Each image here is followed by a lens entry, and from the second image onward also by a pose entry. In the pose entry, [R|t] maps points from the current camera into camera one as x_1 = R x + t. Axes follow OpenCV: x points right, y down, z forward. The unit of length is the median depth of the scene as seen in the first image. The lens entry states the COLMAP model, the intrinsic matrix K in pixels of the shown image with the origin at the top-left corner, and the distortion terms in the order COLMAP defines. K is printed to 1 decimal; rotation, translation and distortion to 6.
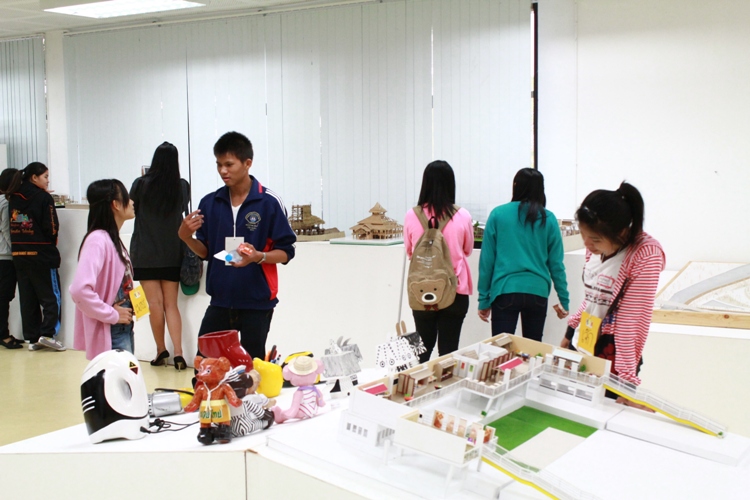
lens RADIAL K [[1001.7, 0, 375.1], [0, 1001.7, 248.1], [0, 0, 1]] dist [-0.000984, 0.000000]
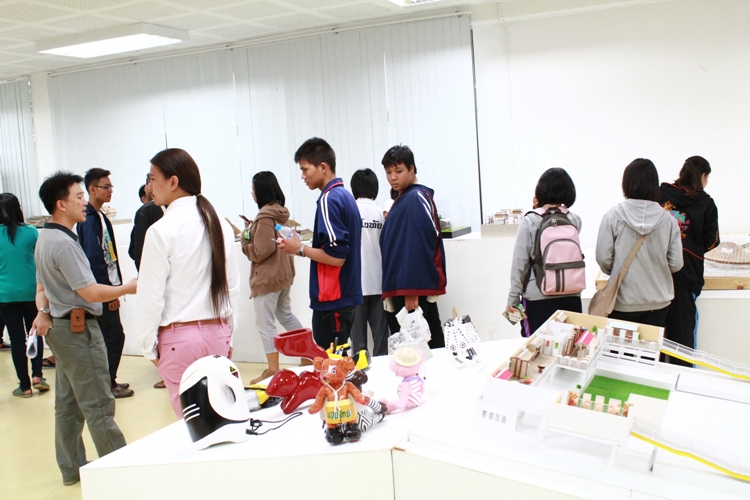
lens RADIAL K [[797.3, 0, 374.0], [0, 797.3, 232.0], [0, 0, 1]] dist [-0.052643, 0.000000]
pose [[0.989596, -0.065087, 0.128309, -0.196390], [0.066765, 0.997730, -0.008822, -0.006828], [-0.127443, 0.017297, 0.991695, 0.177263]]
